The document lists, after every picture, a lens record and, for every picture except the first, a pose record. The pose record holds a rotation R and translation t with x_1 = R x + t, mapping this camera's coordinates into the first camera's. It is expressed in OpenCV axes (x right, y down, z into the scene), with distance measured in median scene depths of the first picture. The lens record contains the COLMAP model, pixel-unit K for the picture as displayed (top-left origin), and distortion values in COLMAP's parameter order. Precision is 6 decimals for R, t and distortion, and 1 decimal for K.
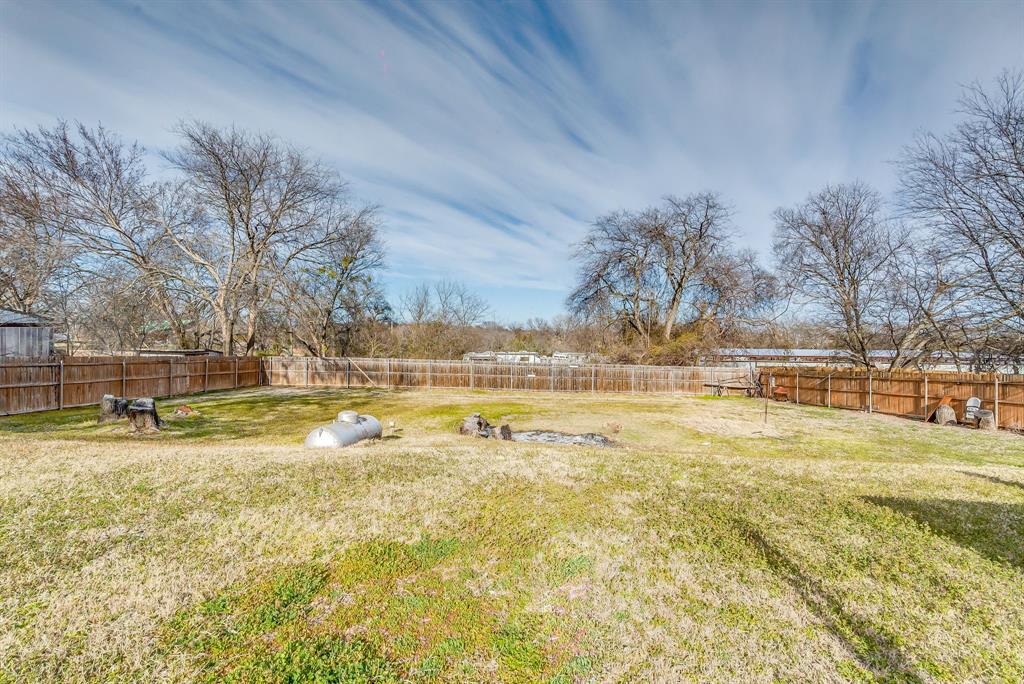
lens RADIAL K [[461.4, 0, 512.0], [0, 461.4, 342.0], [0, 0, 1]] dist [-0.000833, -0.000328]
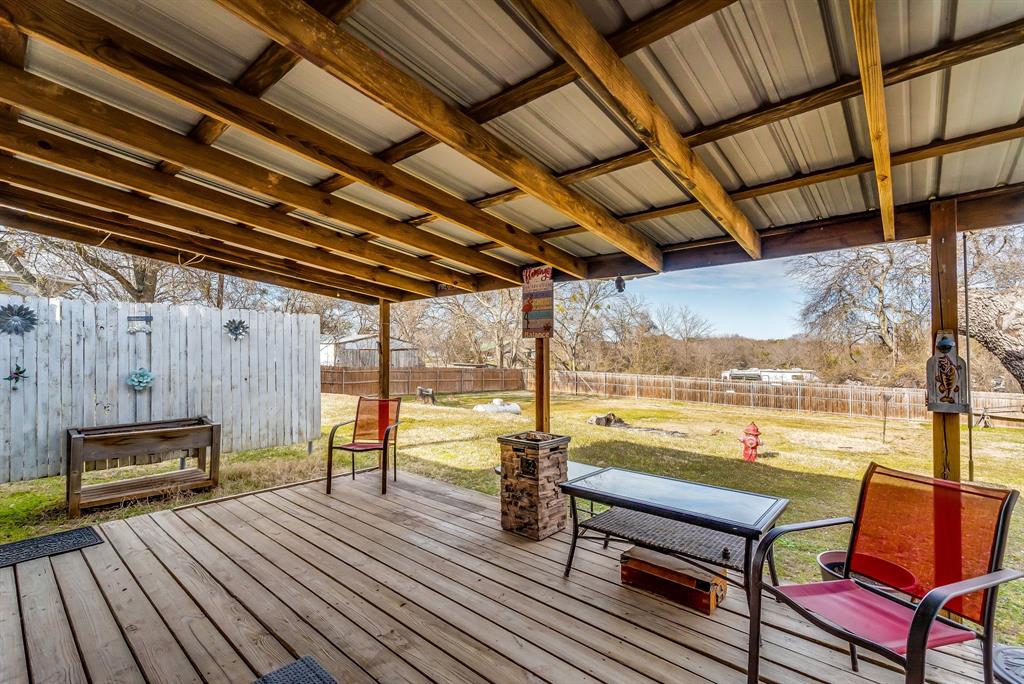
lens RADIAL K [[467.0, 0, 517.3], [0, 467.0, 347.7], [0, 0, 1]] dist [0.010166, 0.000263]
pose [[0.805231, -0.011153, -0.592856, 0.297087], [-0.000925, 0.999798, -0.020065, -0.006298], [0.592960, 0.016706, 0.805058, -0.168315]]
